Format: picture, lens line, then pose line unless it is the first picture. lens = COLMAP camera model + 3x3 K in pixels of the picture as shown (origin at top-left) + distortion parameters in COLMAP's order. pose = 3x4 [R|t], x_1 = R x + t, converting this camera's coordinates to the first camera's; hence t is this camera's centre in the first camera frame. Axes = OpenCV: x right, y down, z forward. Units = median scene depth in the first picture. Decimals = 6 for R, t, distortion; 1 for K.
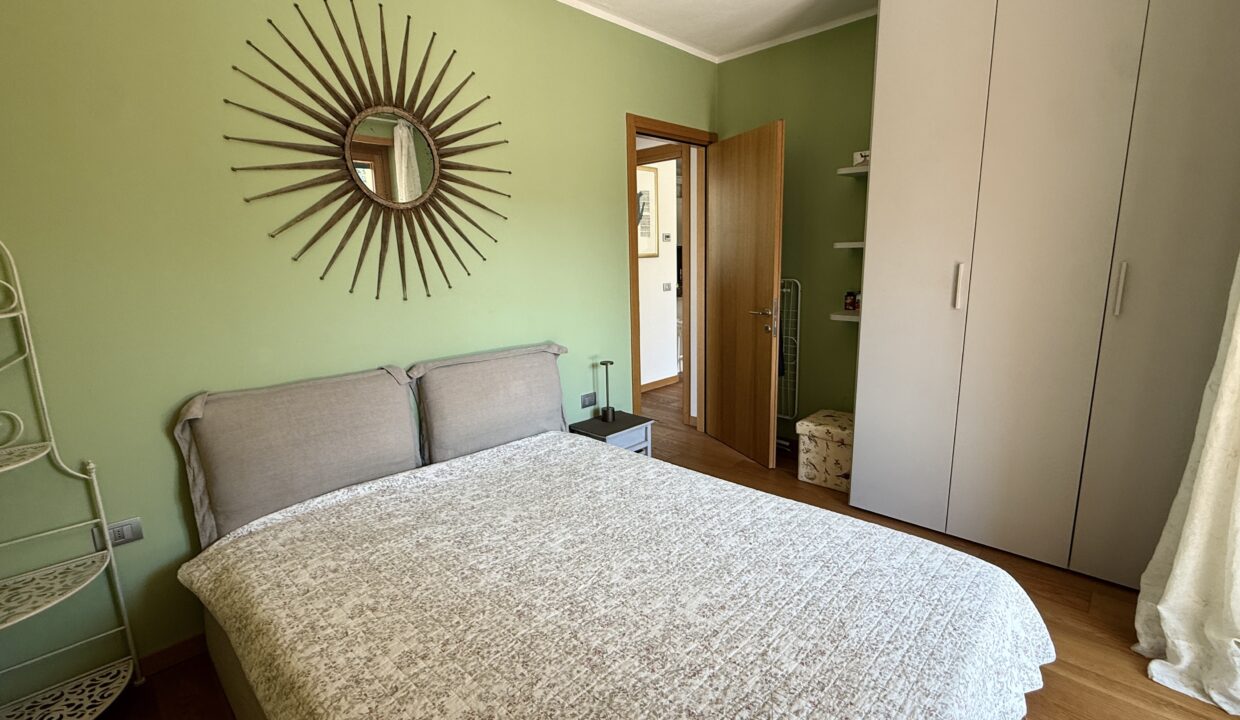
lens RADIAL K [[550.8, 0, 620.0], [0, 550.8, 360.0], [0, 0, 1]] dist [0.000009, 0.000020]
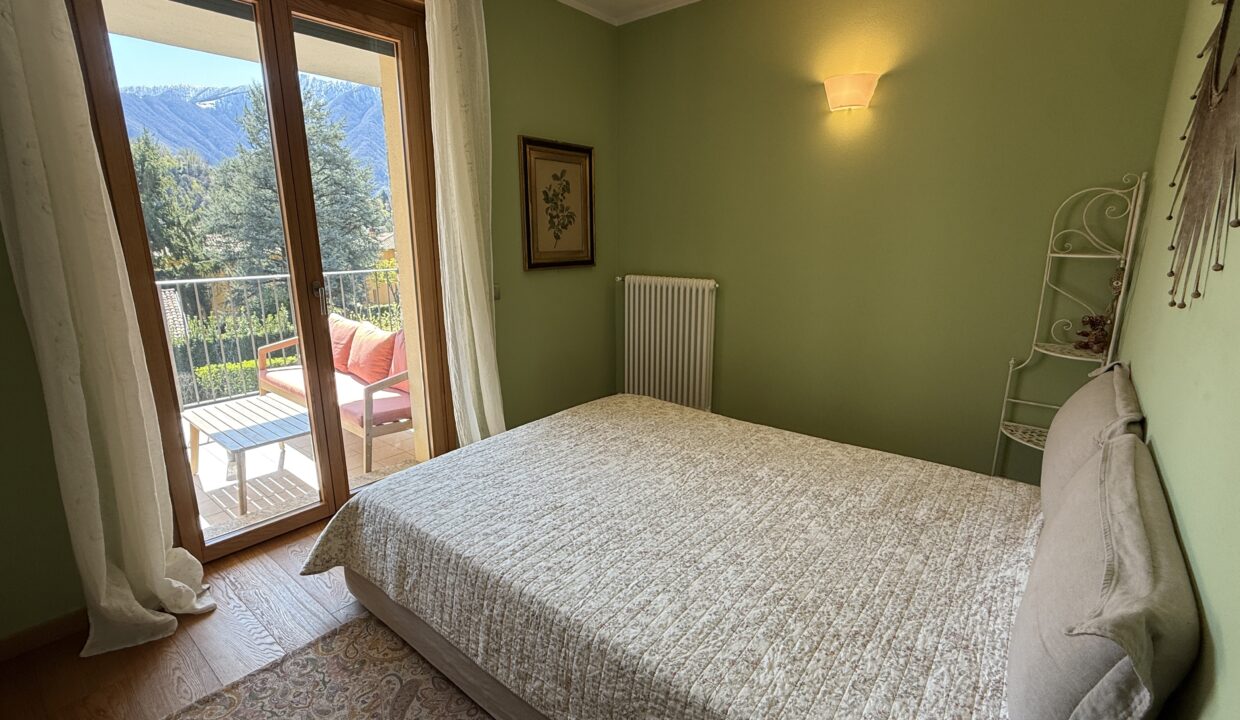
lens RADIAL K [[550.8, 0, 620.0], [0, 550.8, 360.0], [0, 0, 1]] dist [0.000009, 0.000020]
pose [[-0.996281, 0.044557, -0.073748, 0.162898], [0.010592, 0.912753, 0.408375, -0.331145], [0.085510, 0.406075, -0.909830, 1.759890]]
